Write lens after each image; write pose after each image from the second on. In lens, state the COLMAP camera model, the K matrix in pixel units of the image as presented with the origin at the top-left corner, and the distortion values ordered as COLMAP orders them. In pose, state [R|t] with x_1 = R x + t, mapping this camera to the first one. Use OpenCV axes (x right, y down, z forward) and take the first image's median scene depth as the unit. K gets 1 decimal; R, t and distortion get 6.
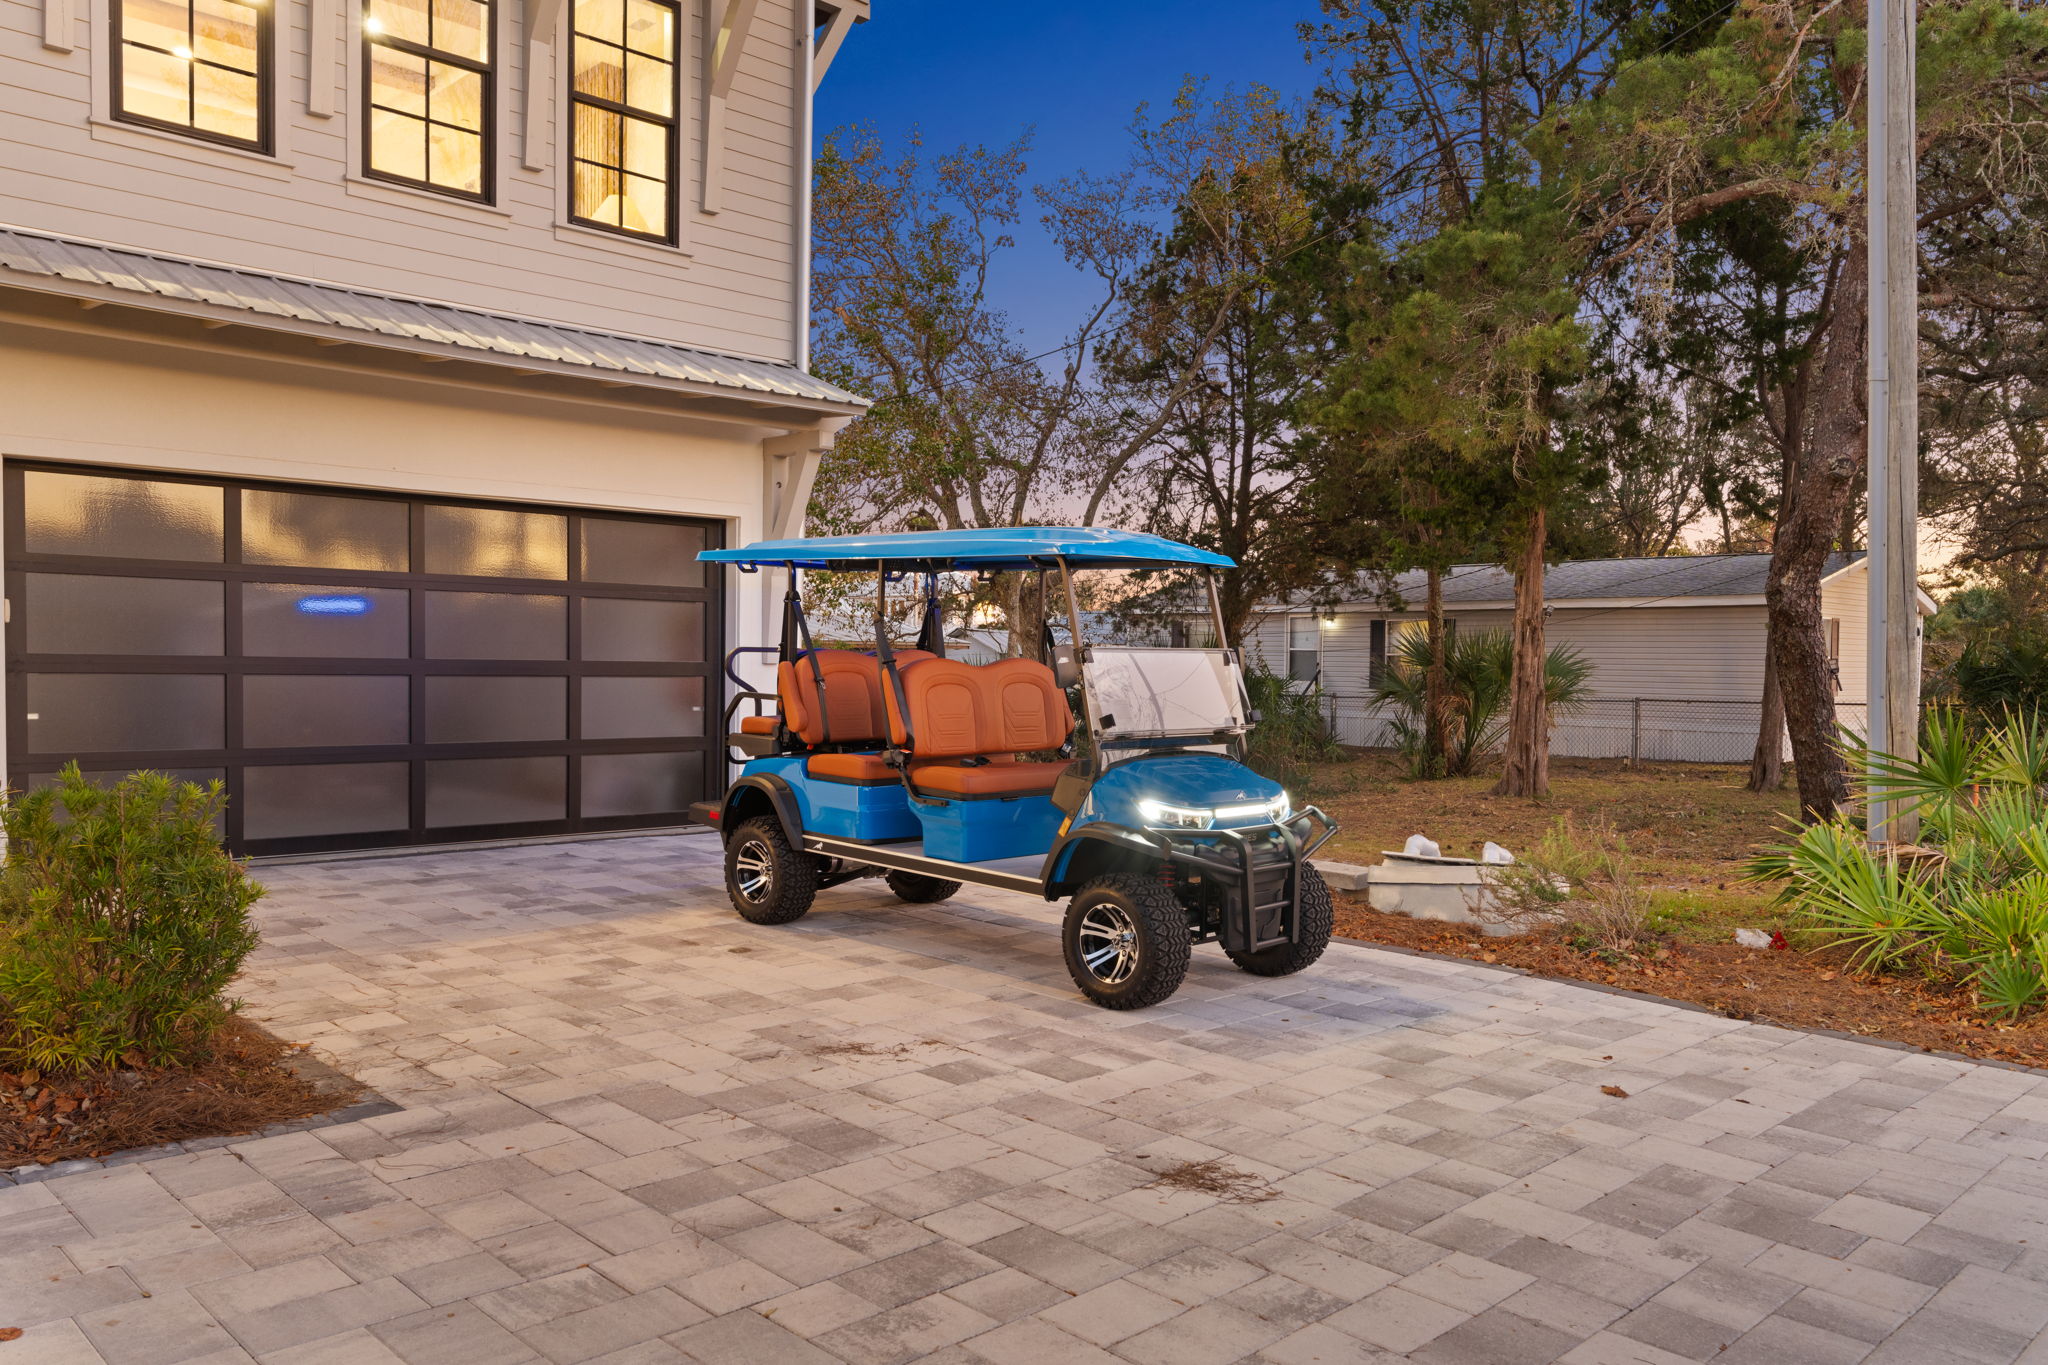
lens RADIAL K [[1512.2, 0, 1022.7], [0, 1512.2, 682.7], [0, 0, 1]] dist [0.011419, 0.001291]
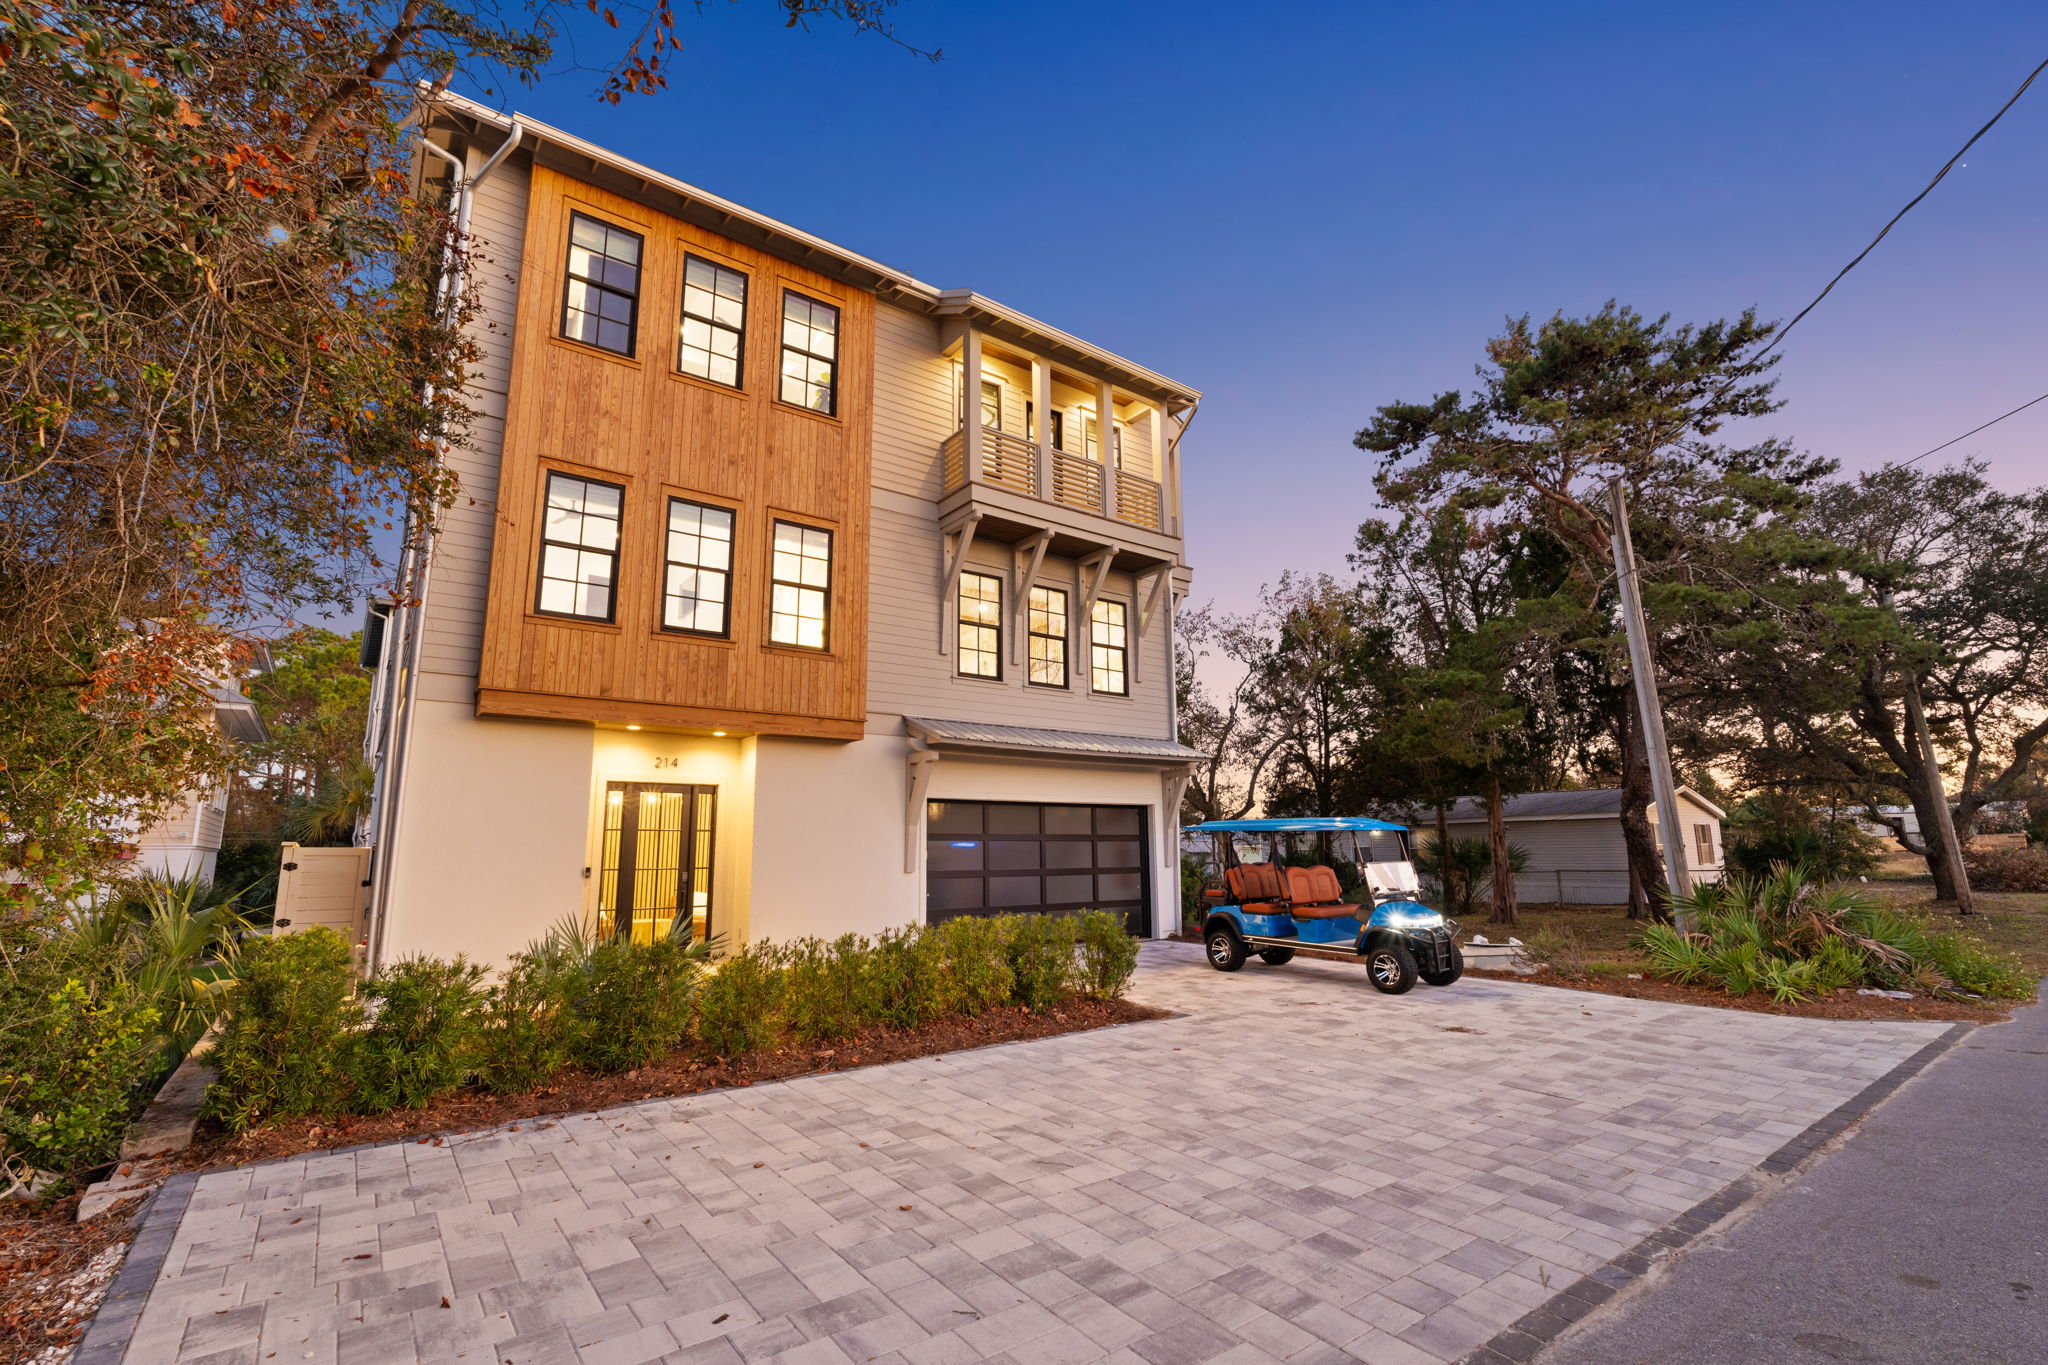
lens RADIAL K [[901.6, 0, 1021.6], [0, 901.6, 675.6], [0, 0, 1]] dist [-0.002288, -0.000845]
pose [[0.990660, -0.051071, -0.126430, -0.206146], [0.023699, 0.977586, -0.209199, -0.015398], [0.134280, 0.204249, 0.969666, -0.454151]]
